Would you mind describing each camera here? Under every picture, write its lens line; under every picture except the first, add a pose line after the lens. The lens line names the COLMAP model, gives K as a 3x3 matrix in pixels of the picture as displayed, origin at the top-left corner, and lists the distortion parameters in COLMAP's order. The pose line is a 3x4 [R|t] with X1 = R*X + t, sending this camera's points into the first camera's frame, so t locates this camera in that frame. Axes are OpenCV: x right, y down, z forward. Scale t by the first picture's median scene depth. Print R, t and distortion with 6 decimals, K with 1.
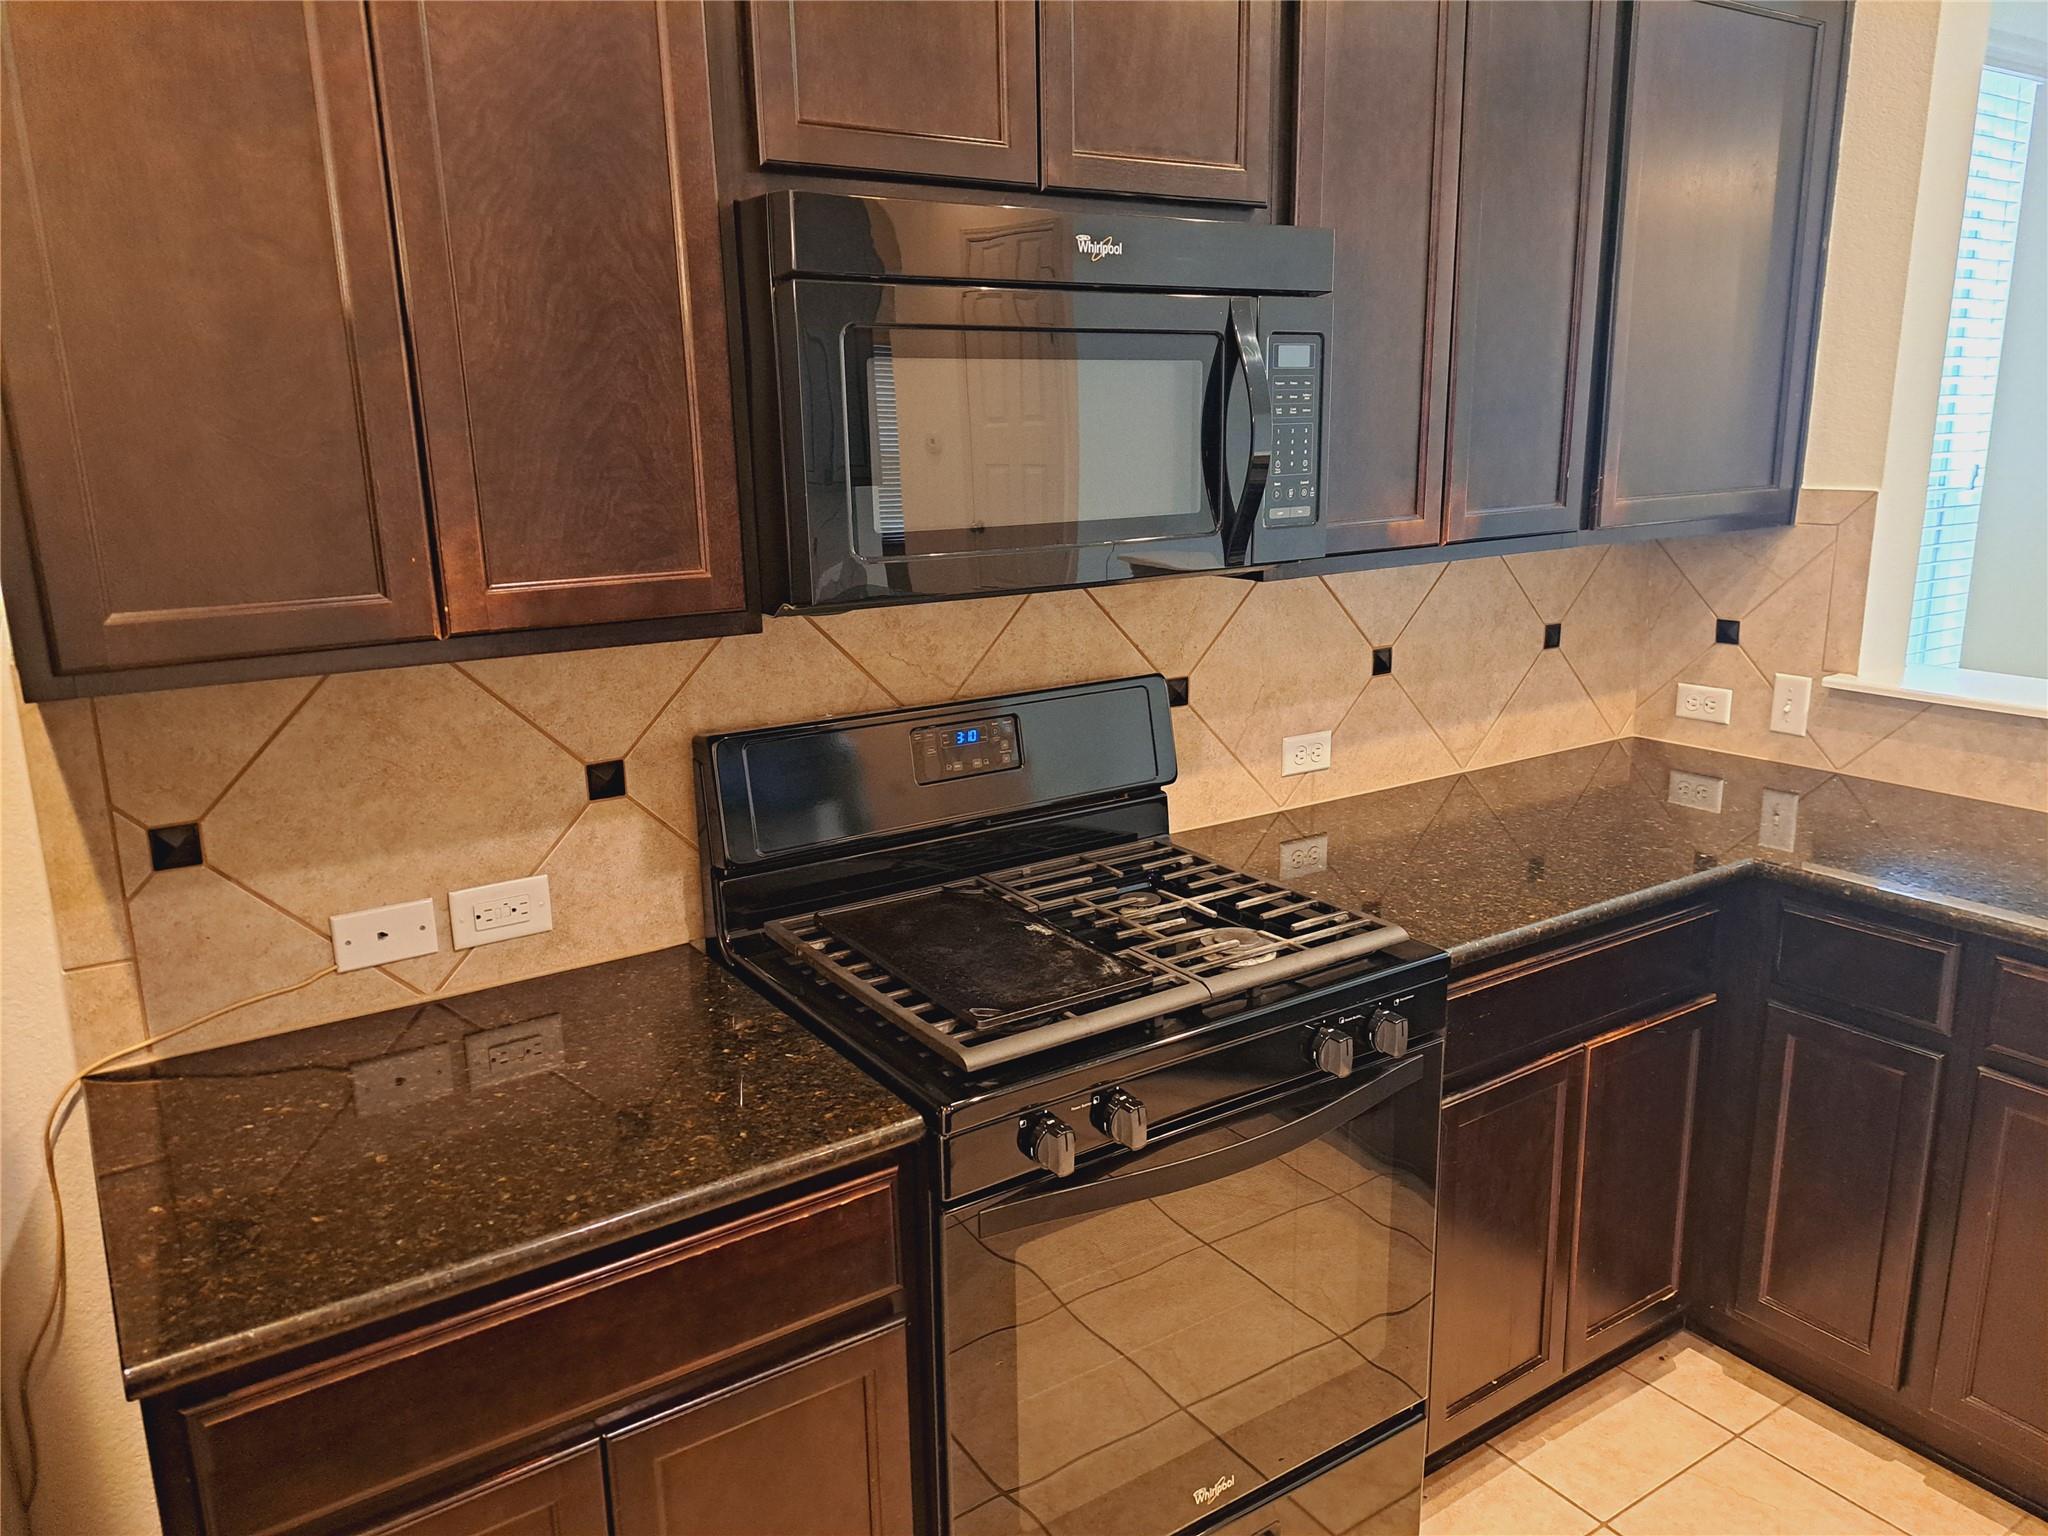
lens RADIAL K [[1462.7, 0, 1020.9], [0, 1462.7, 764.3], [0, 0, 1]] dist [0.086101, -0.095511]
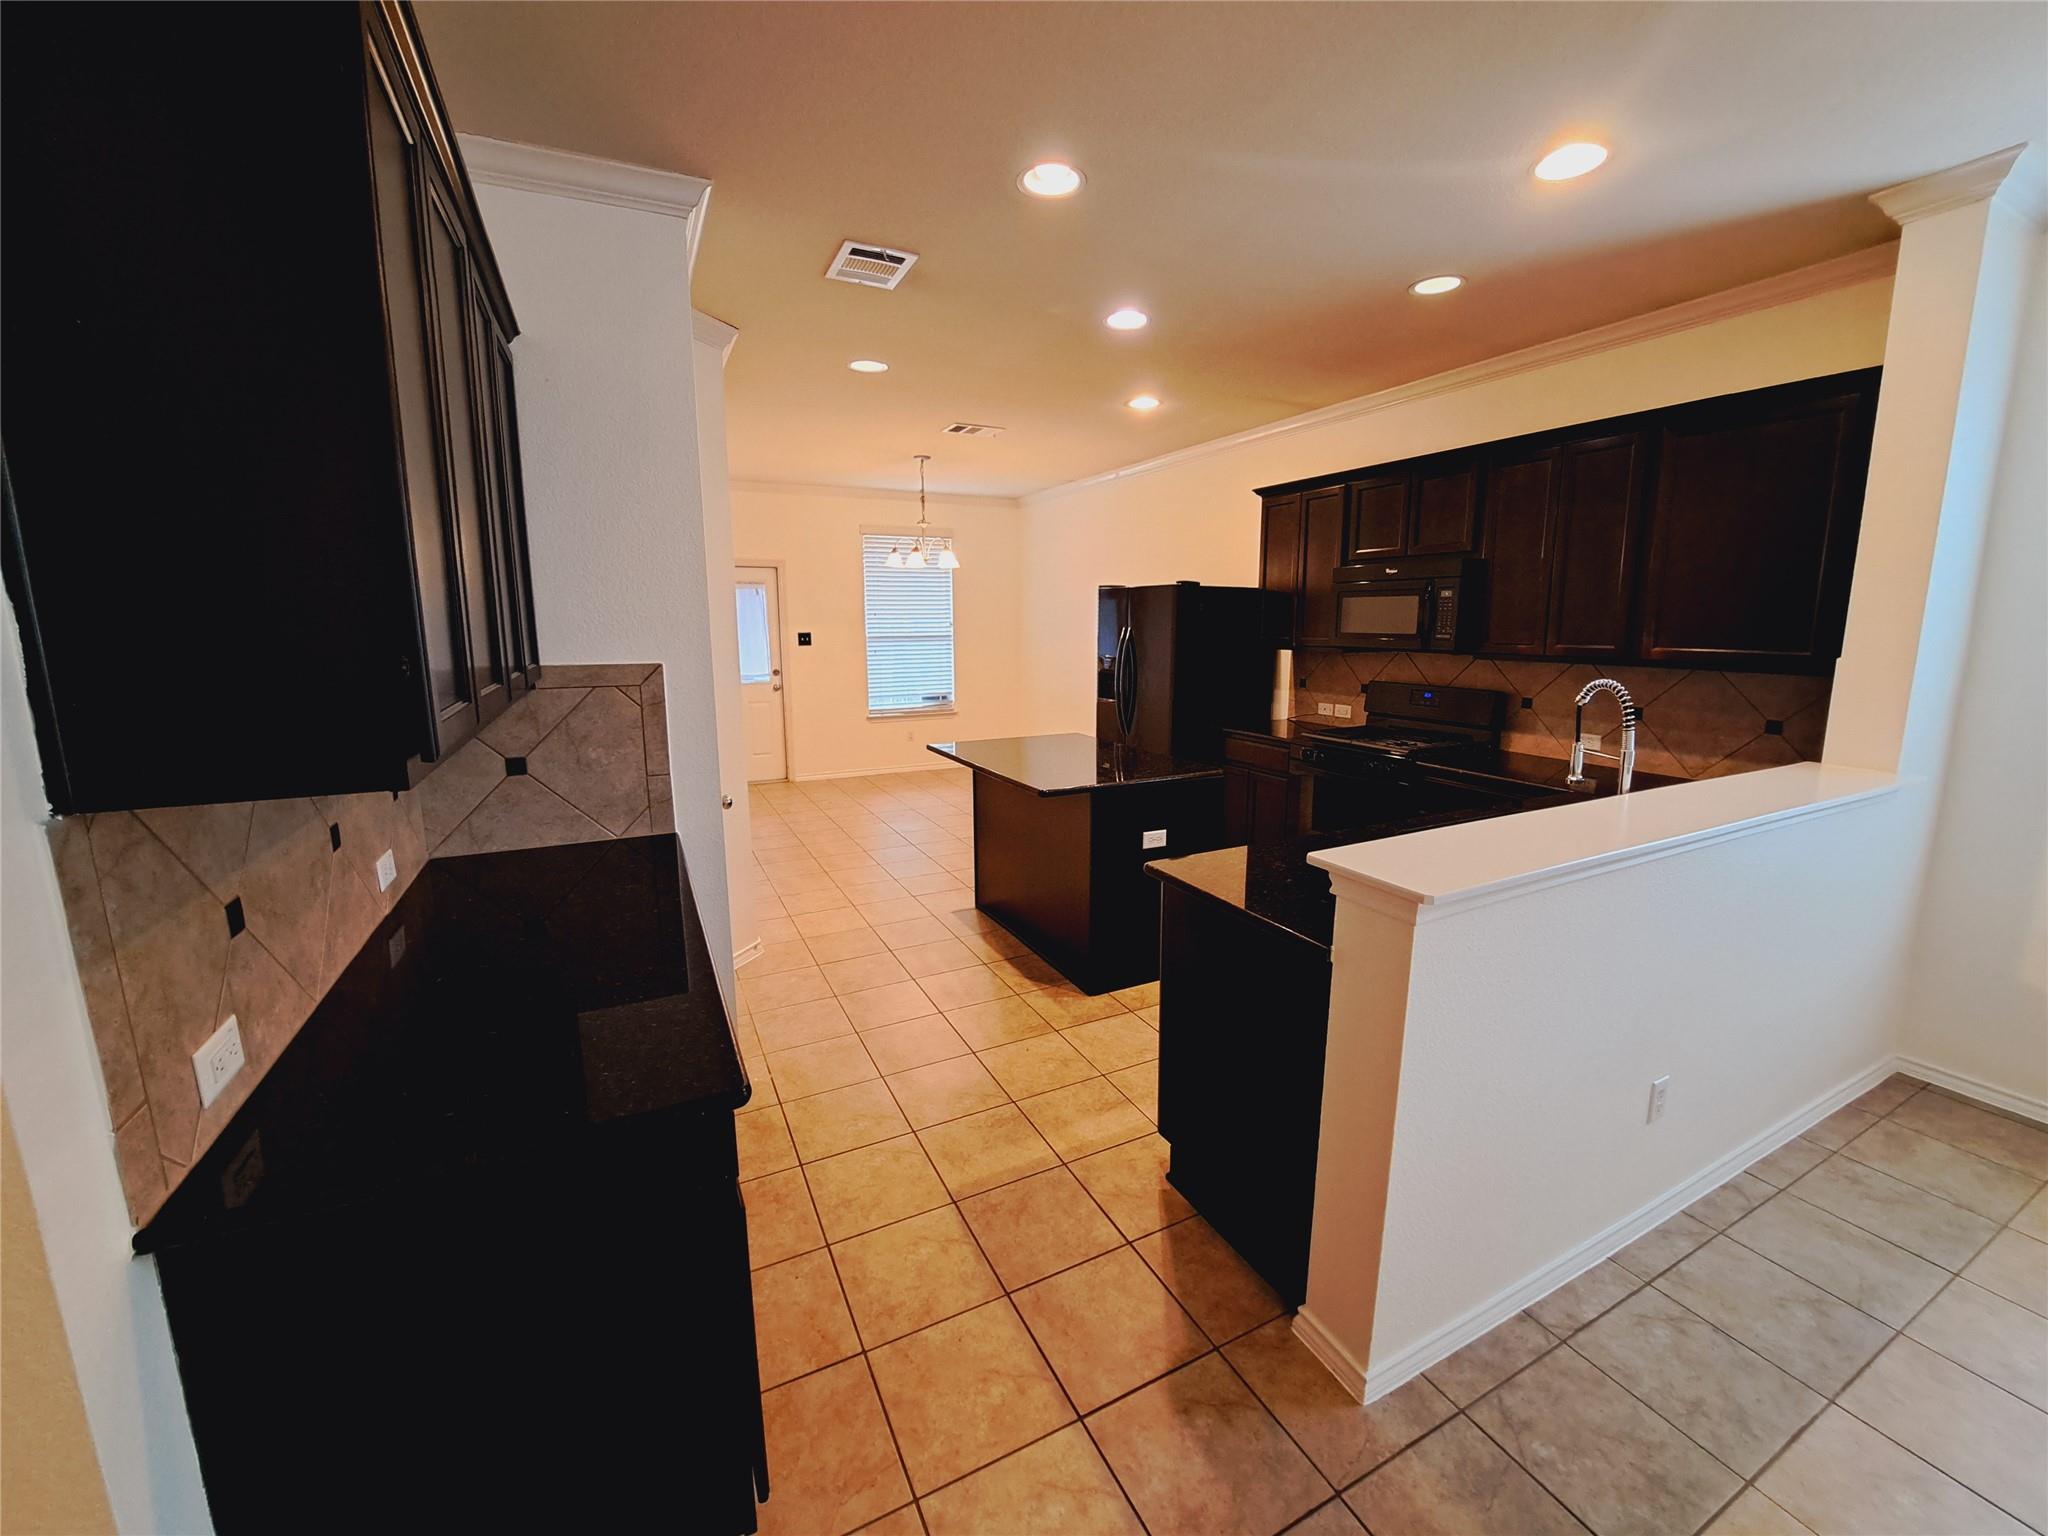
lens RADIAL K [[812.8, 0, 1035.4], [0, 812.8, 754.0], [0, 0, 1]] dist [-0.014239, -0.000815]
pose [[-0.122084, 0.183652, -0.975381, 1.993399], [-0.222383, 0.952685, 0.207213, -0.076591], [0.967286, 0.242205, -0.075467, 0.231598]]
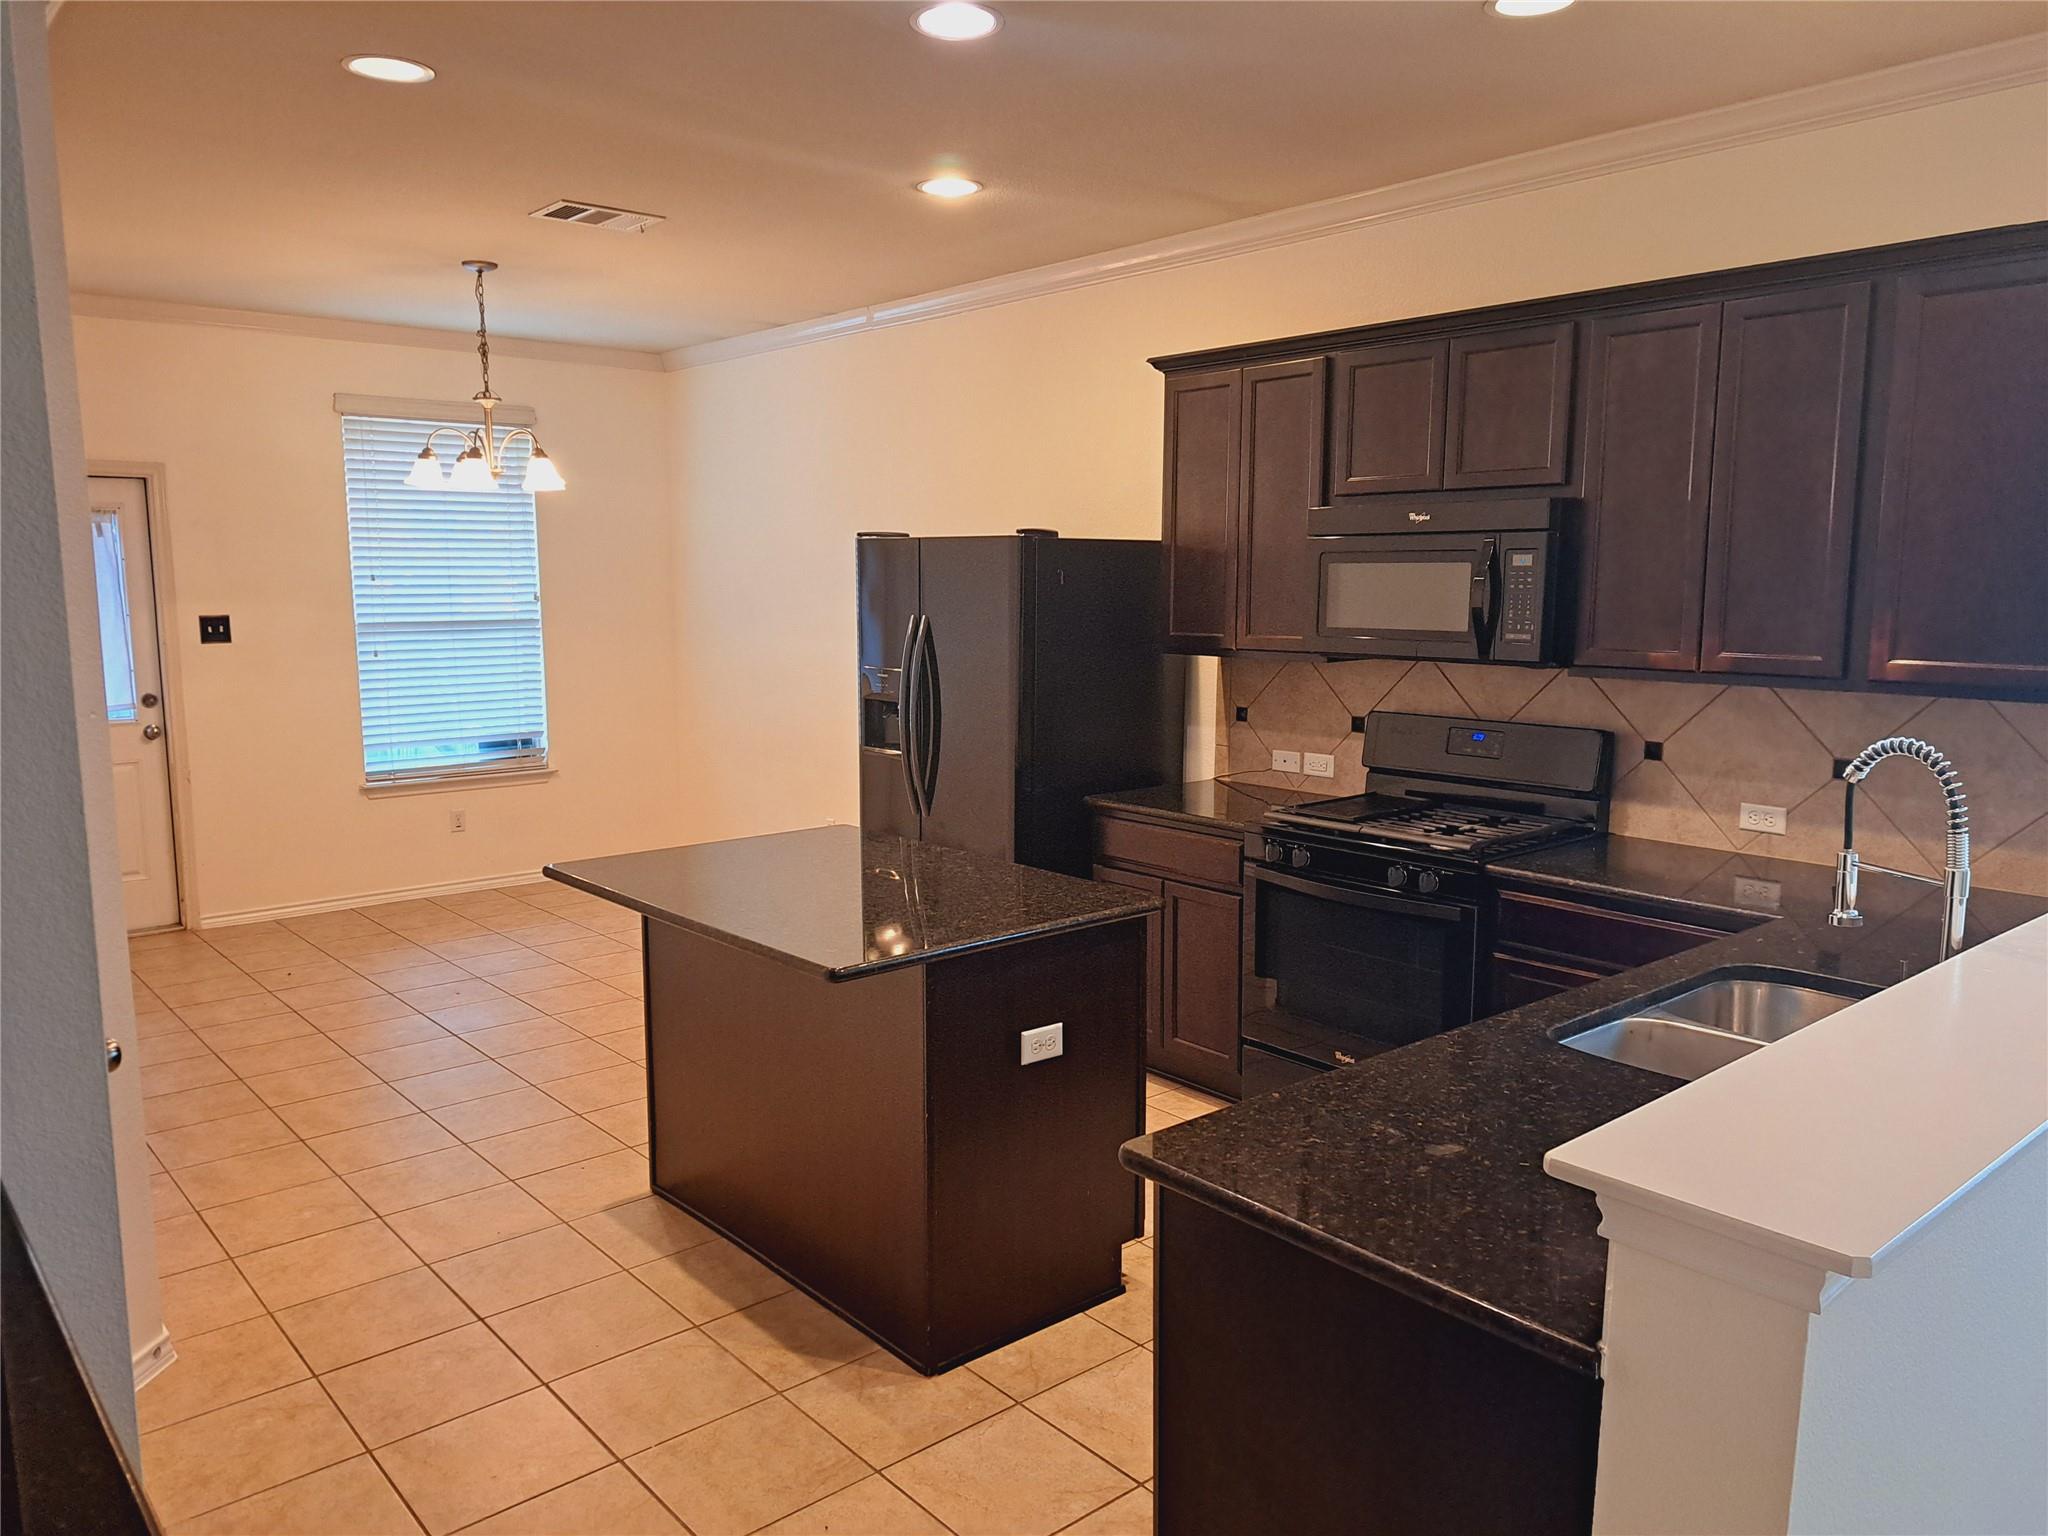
lens RADIAL K [[1462.7, 0, 1013.6], [0, 1462.7, 781.6], [0, 0, 1]] dist [0.086101, -0.095511]
pose [[0.114161, 0.162020, -0.980162, 1.834478], [-0.229196, 0.964292, 0.132702, -0.080735], [0.966663, 0.209500, 0.147219, 0.081305]]
